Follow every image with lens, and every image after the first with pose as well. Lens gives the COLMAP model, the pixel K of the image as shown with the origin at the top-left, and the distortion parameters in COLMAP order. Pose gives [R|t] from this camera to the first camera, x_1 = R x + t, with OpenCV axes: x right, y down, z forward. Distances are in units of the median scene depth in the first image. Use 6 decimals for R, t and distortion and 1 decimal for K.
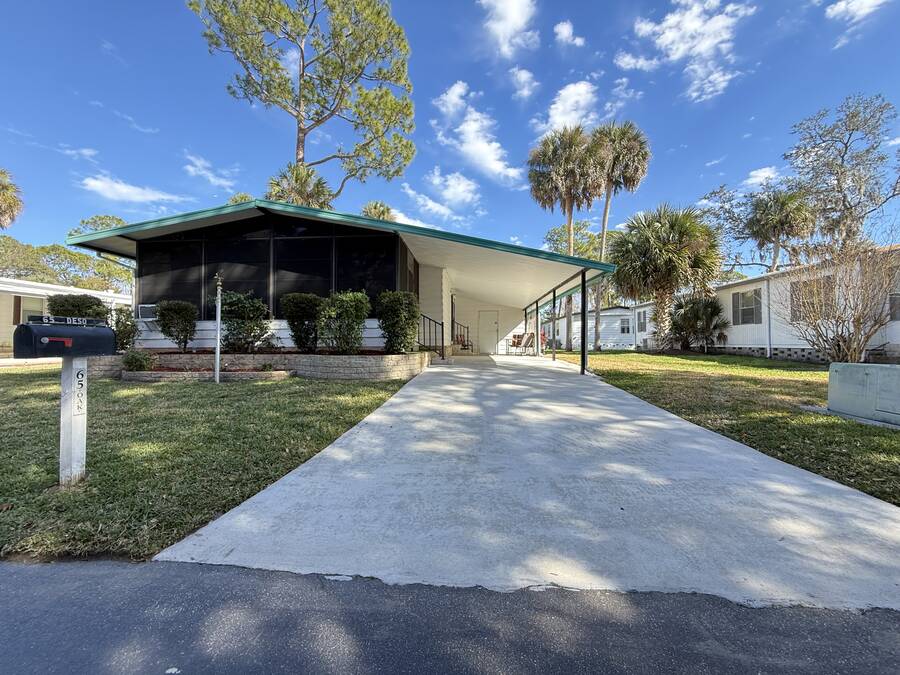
lens RADIAL K [[356.7, 0, 445.7], [0, 356.7, 340.1], [0, 0, 1]] dist [-0.000980, -0.000832]
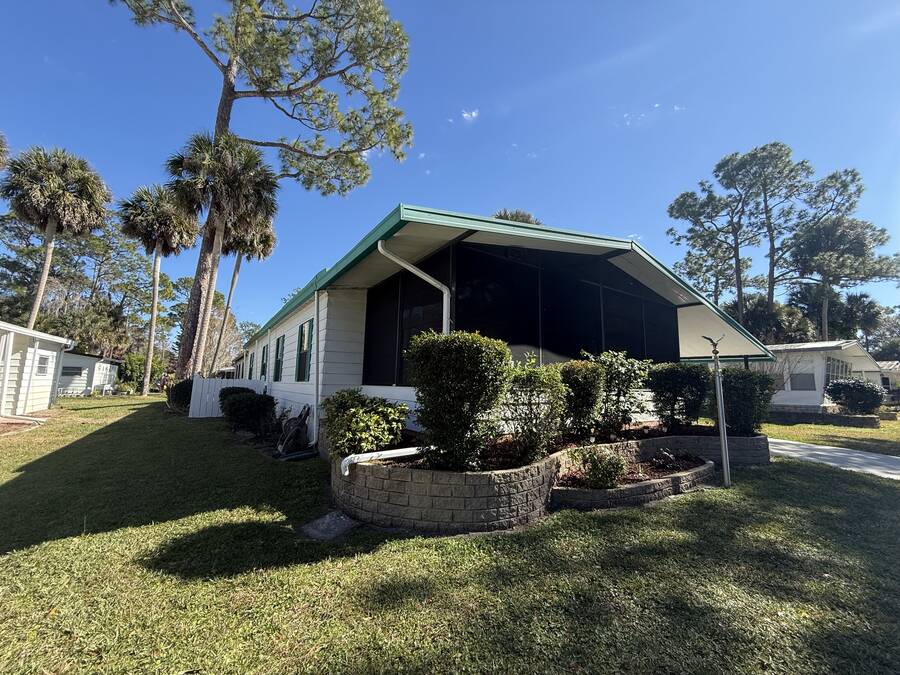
lens RADIAL K [[356.7, 0, 447.1], [0, 356.7, 337.9], [0, 0, 1]] dist [-0.000980, -0.000832]
pose [[0.783506, 0.100018, 0.613282, -0.779497], [-0.028097, 0.991654, -0.125829, -0.035974], [-0.620749, 0.081356, 0.779777, 0.375694]]
